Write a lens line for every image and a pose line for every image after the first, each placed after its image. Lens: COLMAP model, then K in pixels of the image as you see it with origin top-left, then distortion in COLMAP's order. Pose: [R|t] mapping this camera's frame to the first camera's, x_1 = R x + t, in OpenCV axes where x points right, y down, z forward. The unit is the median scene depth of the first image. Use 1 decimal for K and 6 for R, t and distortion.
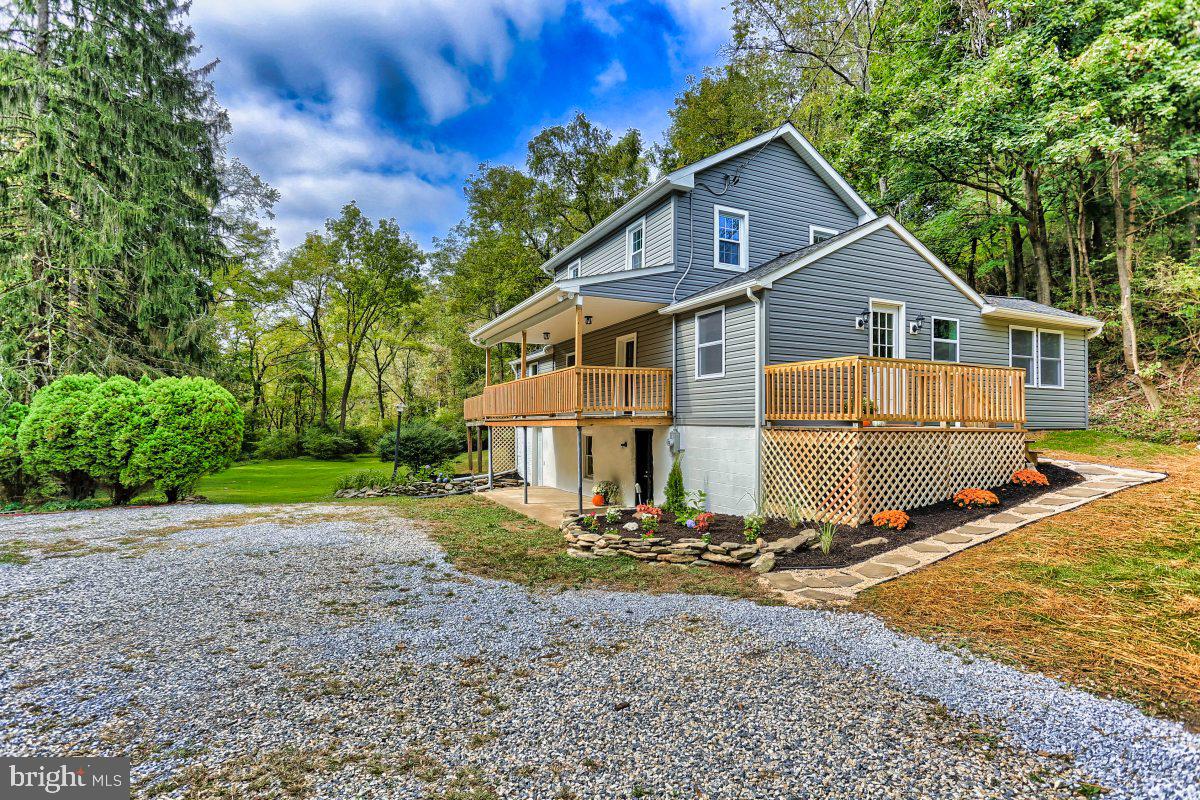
lens RADIAL K [[585.8, 0, 595.4], [0, 585.8, 418.2], [0, 0, 1]] dist [-0.023024, 0.013786]
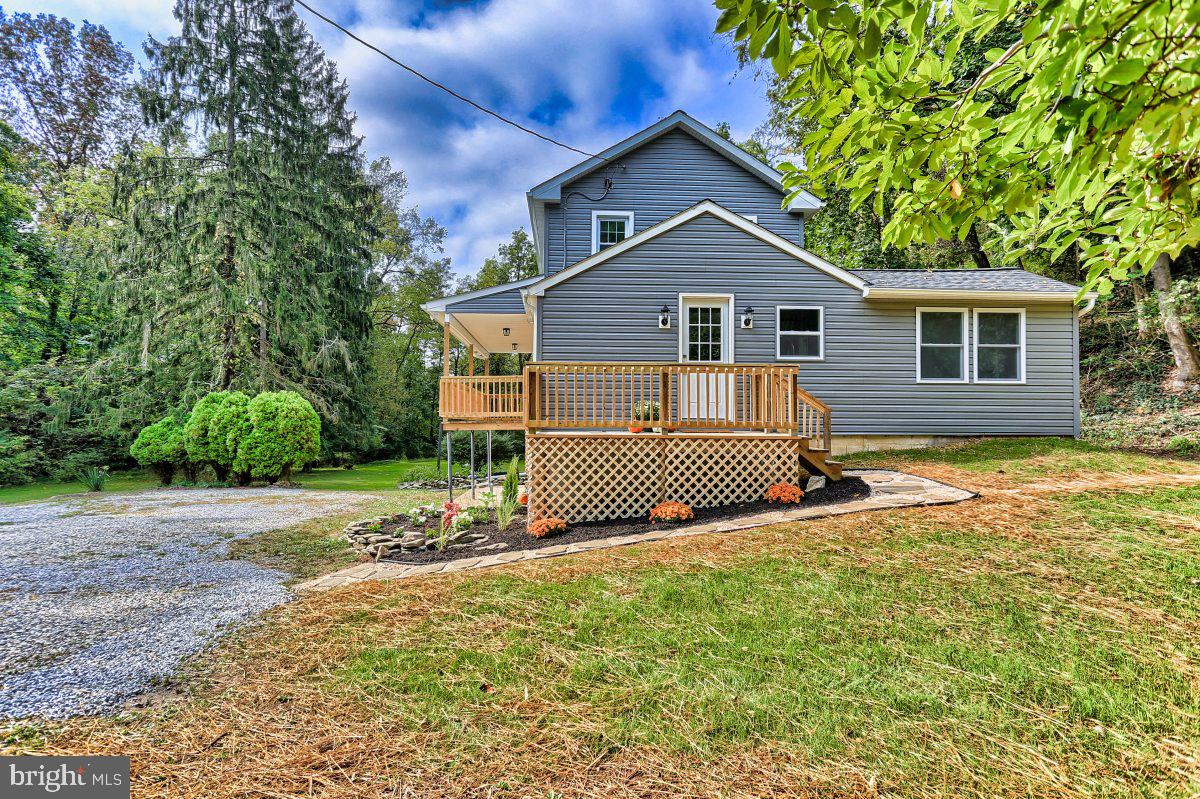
lens RADIAL K [[585.8, 0, 608.7], [0, 585.8, 420.2], [0, 0, 1]] dist [-0.023024, 0.013786]
pose [[0.923194, -0.002645, -0.384325, 0.632000], [0.002502, 0.999996, -0.000872, -0.003513], [0.384326, -0.000157, 0.923198, 0.083450]]
